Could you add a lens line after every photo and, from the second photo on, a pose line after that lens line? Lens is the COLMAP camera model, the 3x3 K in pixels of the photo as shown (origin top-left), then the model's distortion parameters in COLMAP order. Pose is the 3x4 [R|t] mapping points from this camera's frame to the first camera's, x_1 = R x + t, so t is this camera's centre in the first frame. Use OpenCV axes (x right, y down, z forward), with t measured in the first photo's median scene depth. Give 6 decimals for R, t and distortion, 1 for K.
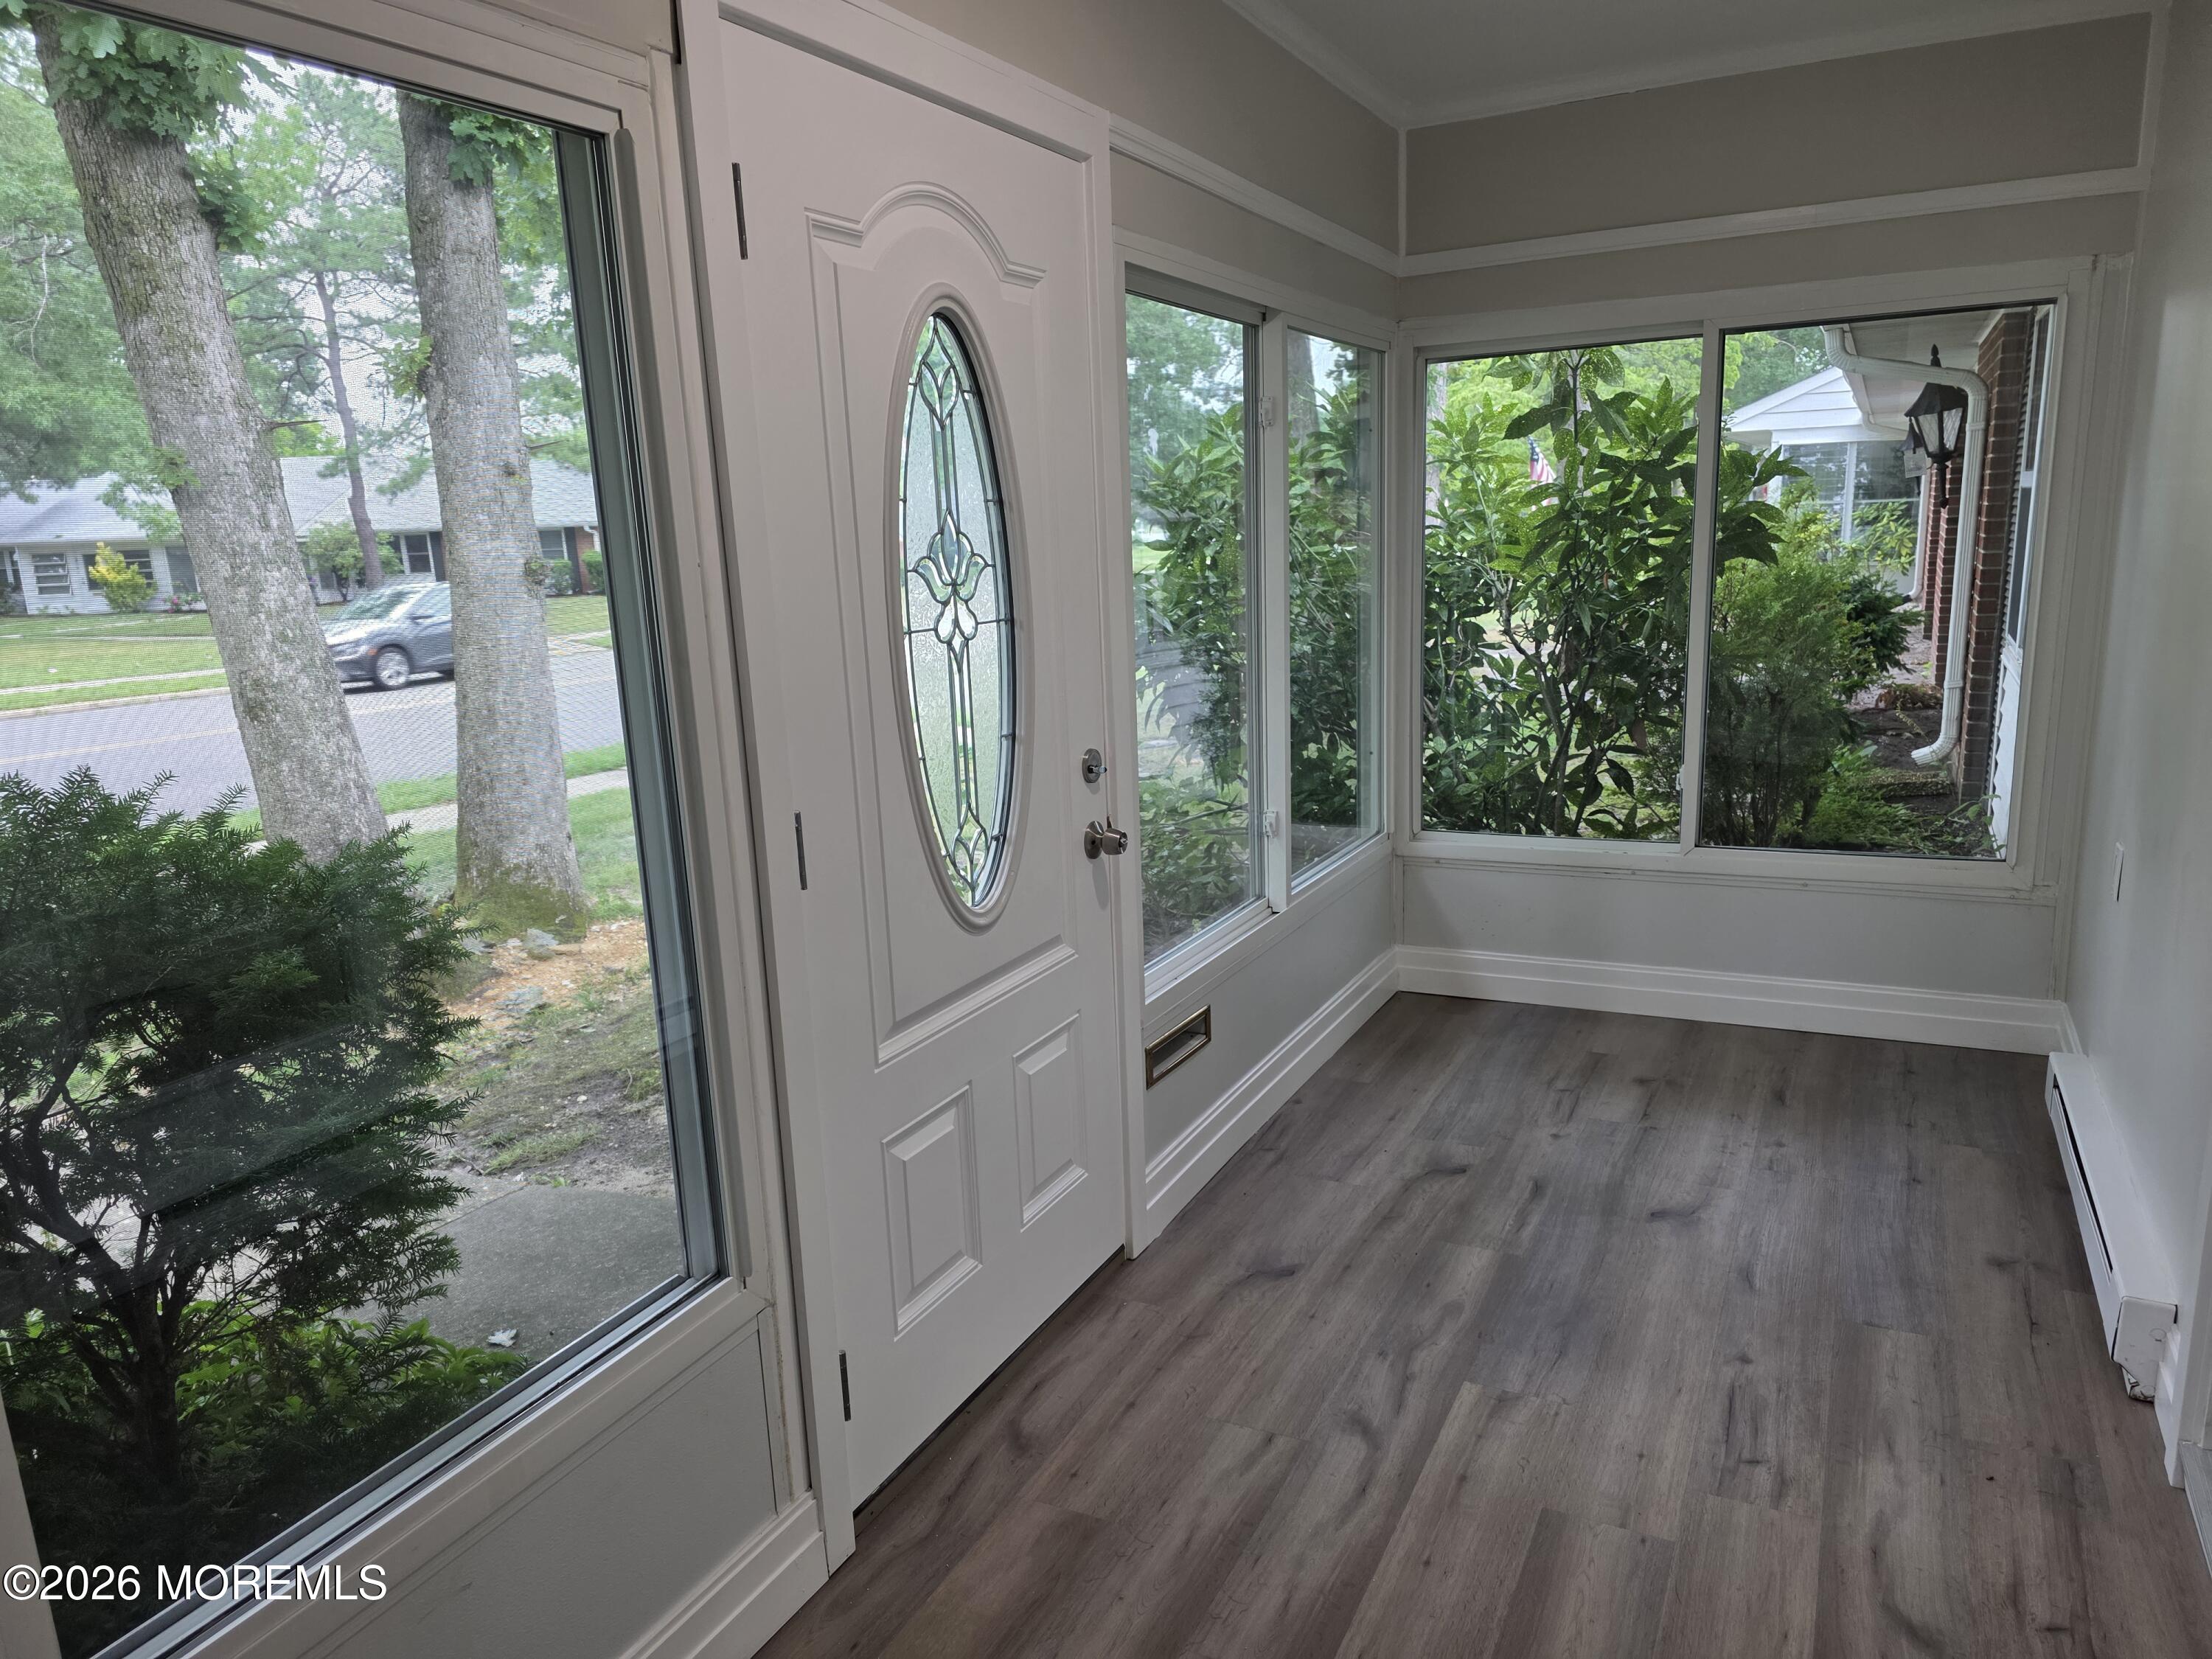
lens RADIAL K [[1468.4, 0, 1114.0], [0, 1468.4, 846.2], [0, 0, 1]] dist [0.048430, -0.041759]
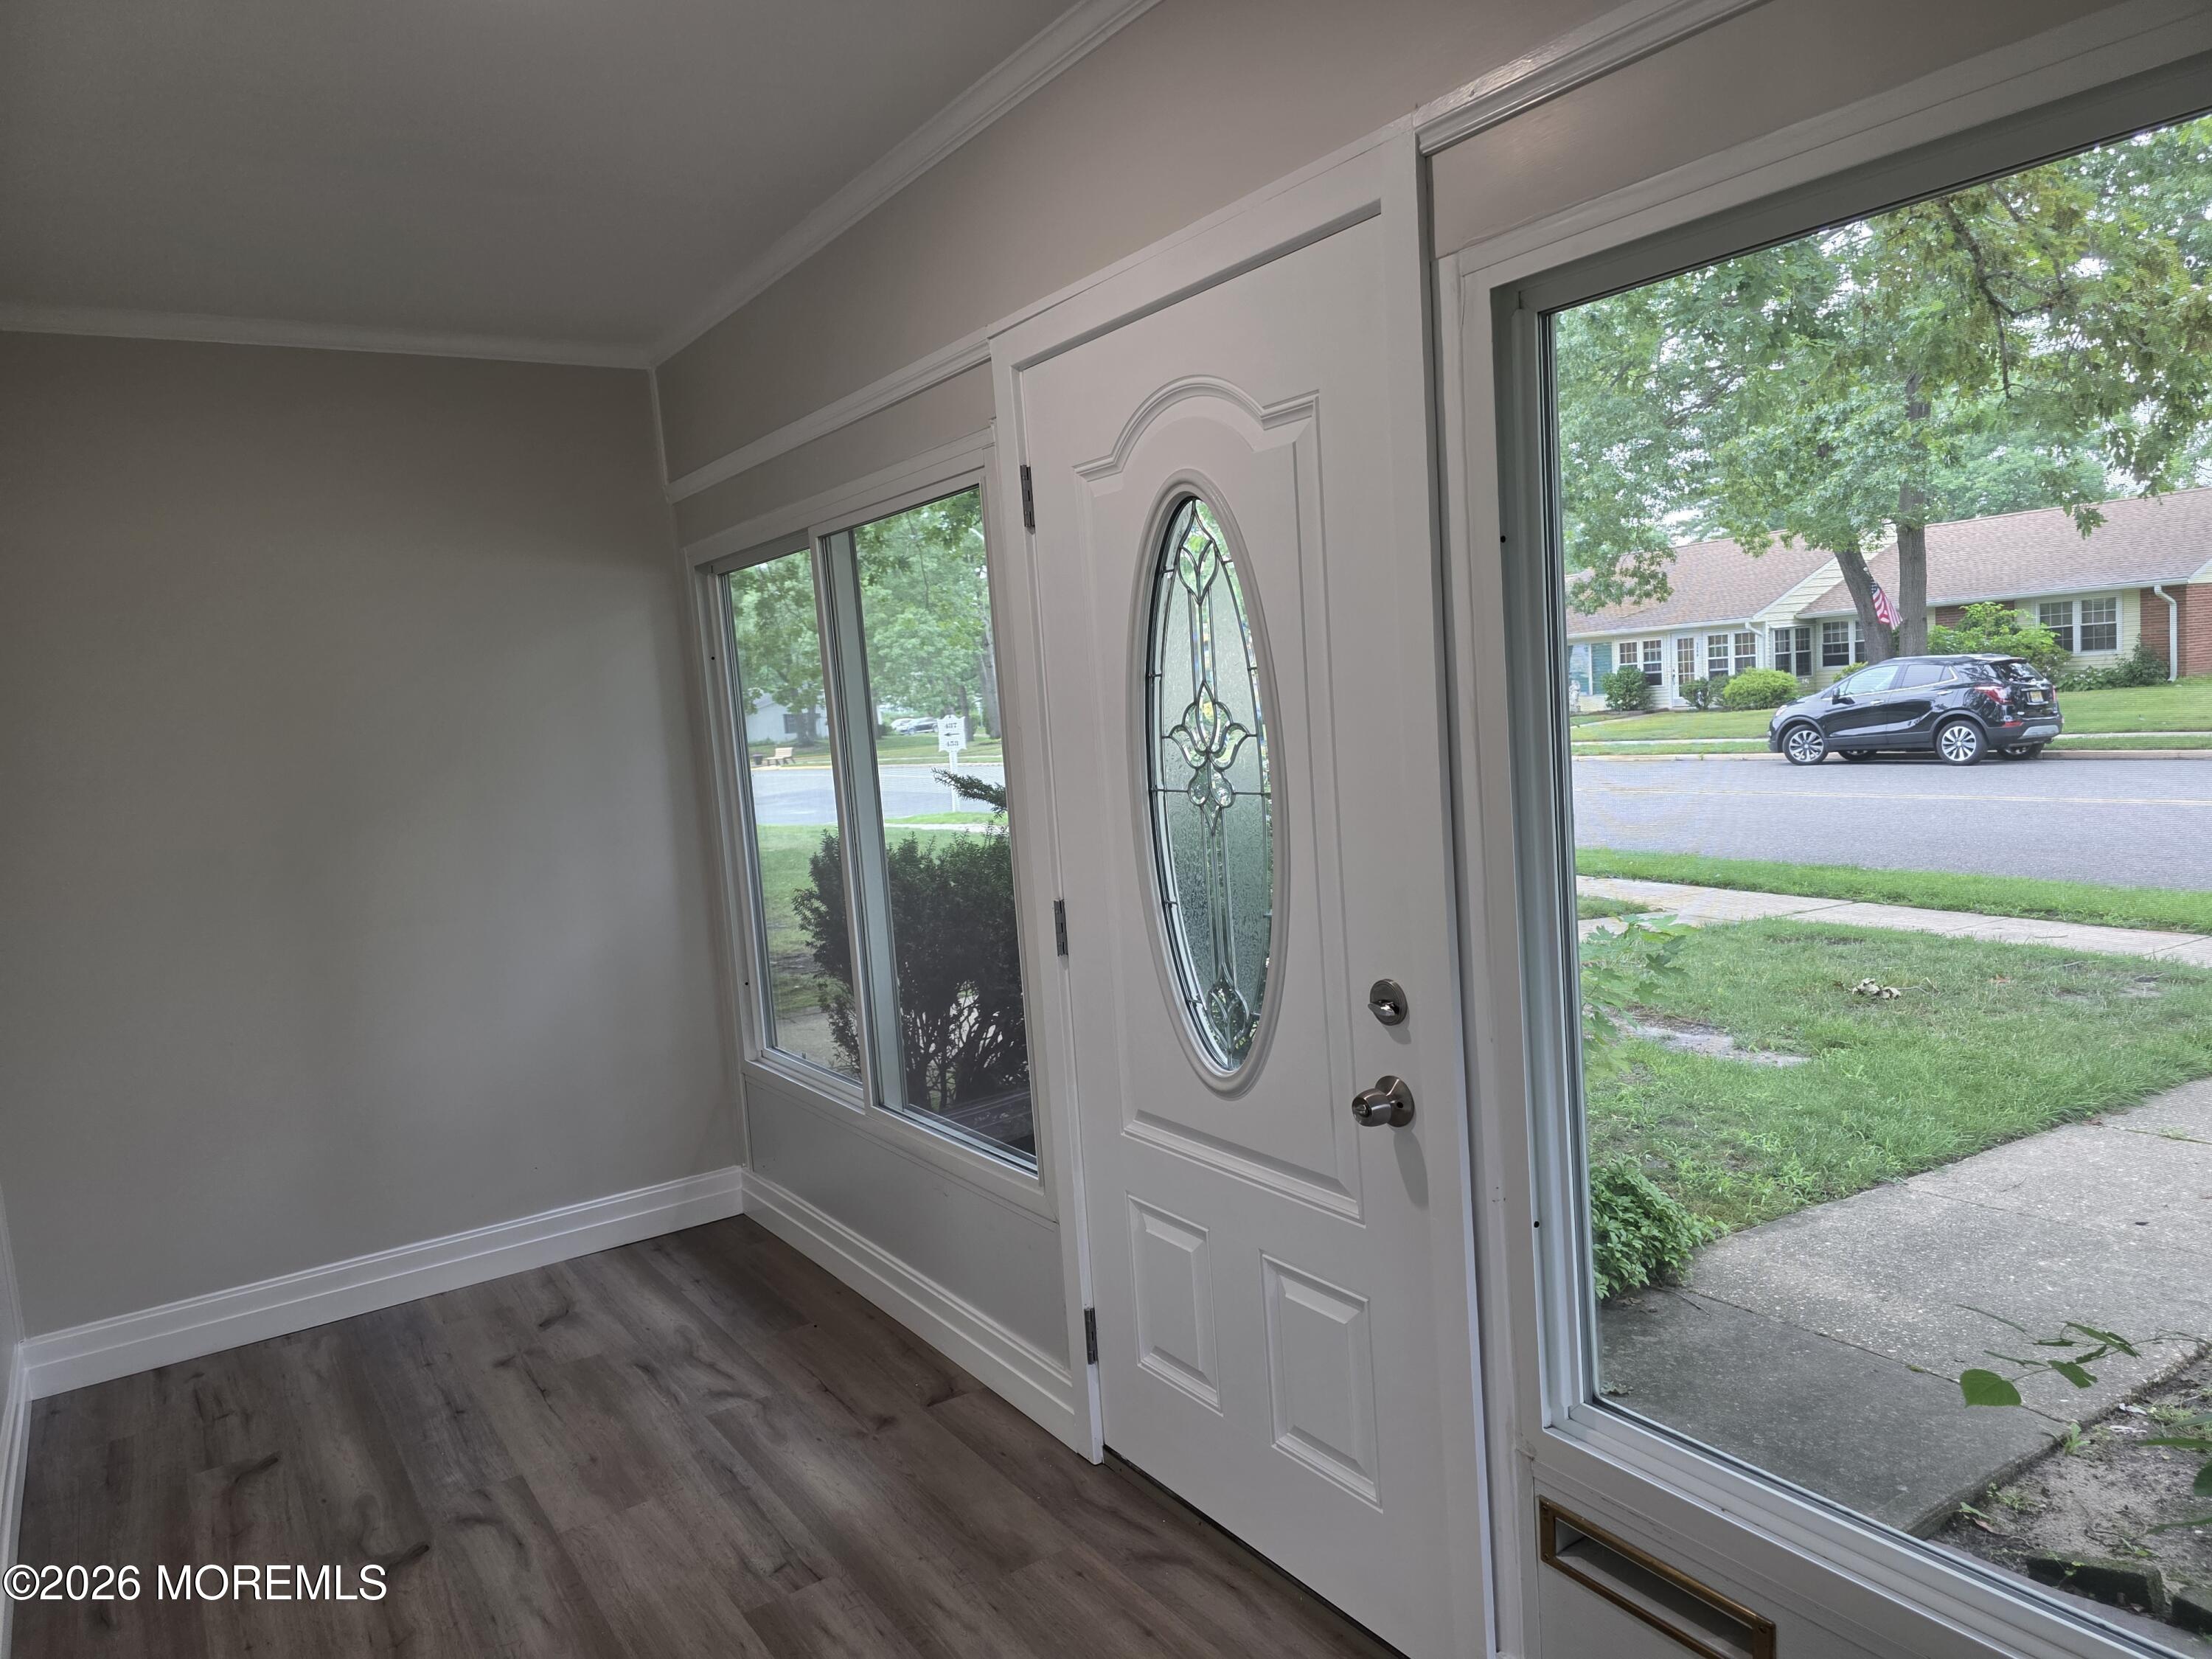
lens RADIAL K [[1468.4, 0, 1099.6], [0, 1468.4, 847.0], [0, 0, 1]] dist [0.048430, -0.041759]
pose [[-0.483849, 0.169552, -0.858570, 0.806019], [-0.097067, 0.964603, 0.245194, -0.354221], [0.869752, 0.201976, -0.450264, 1.394633]]
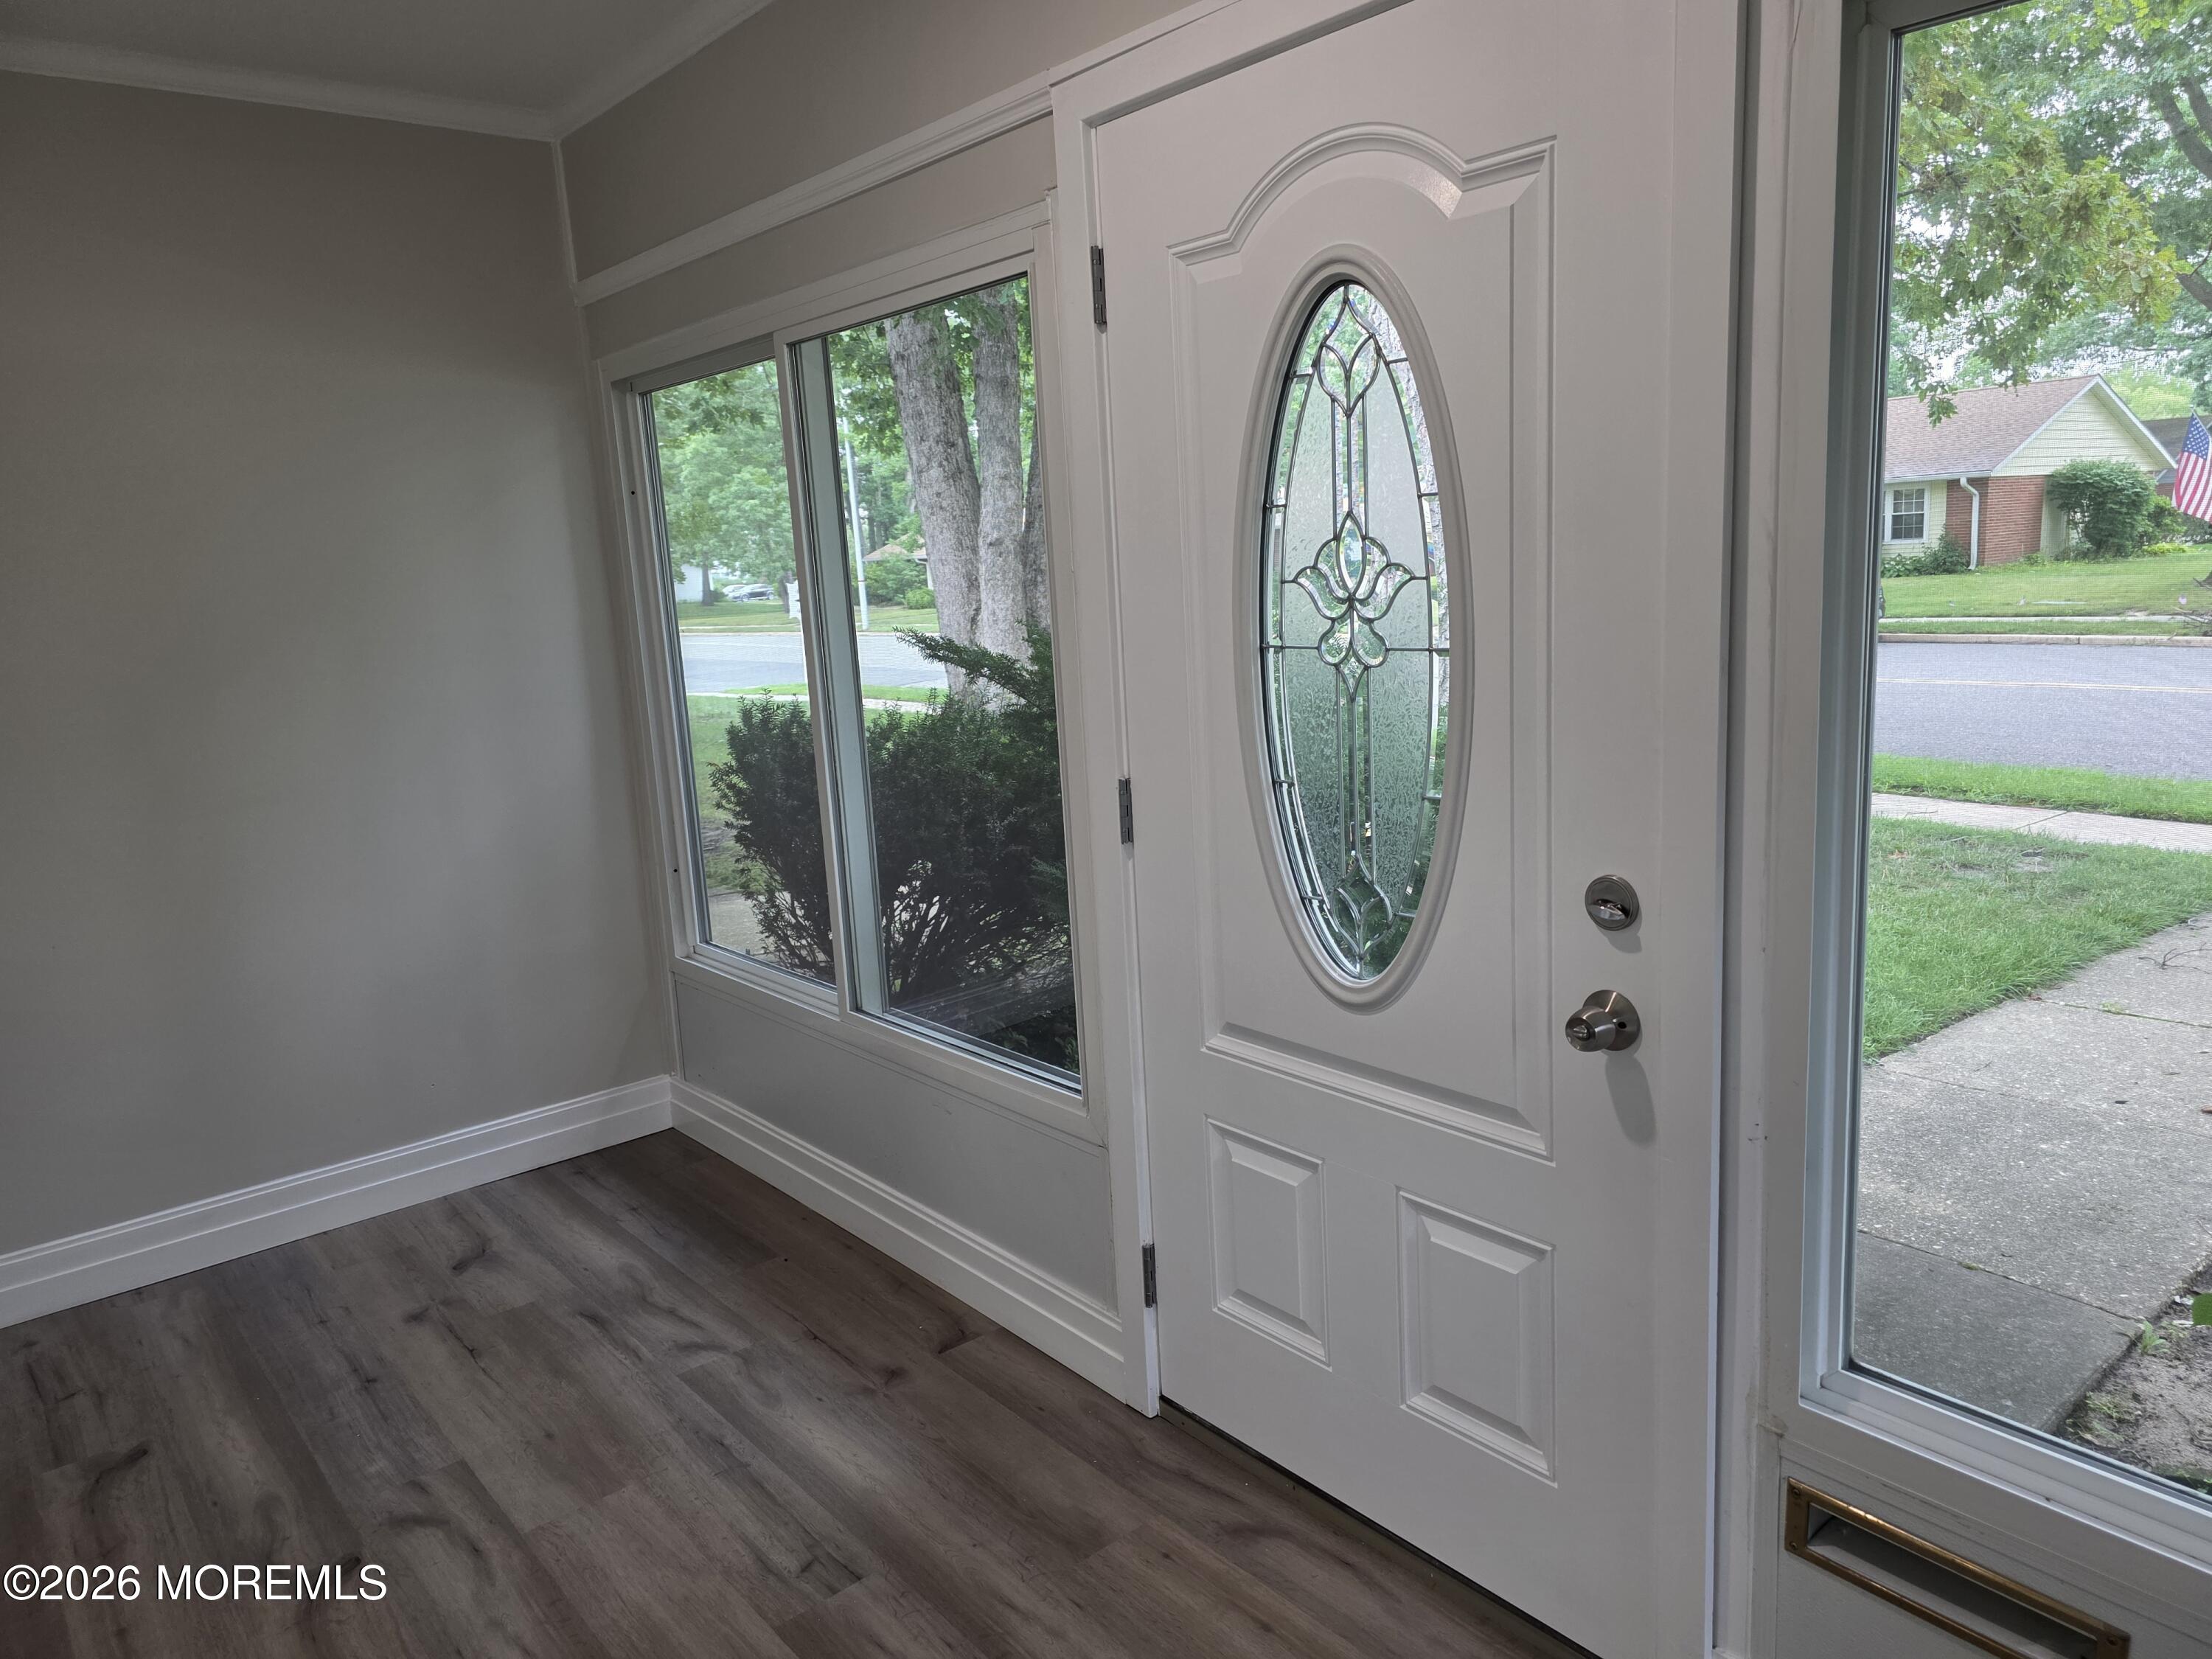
lens RADIAL K [[1468.4, 0, 1112.3], [0, 1468.4, 813.4], [0, 0, 1]] dist [0.048430, -0.041759]
pose [[-0.379187, 0.223080, -0.898027, 0.722962], [-0.132046, 0.947526, 0.291132, -0.287556], [0.915850, 0.228974, -0.329833, 1.171555]]
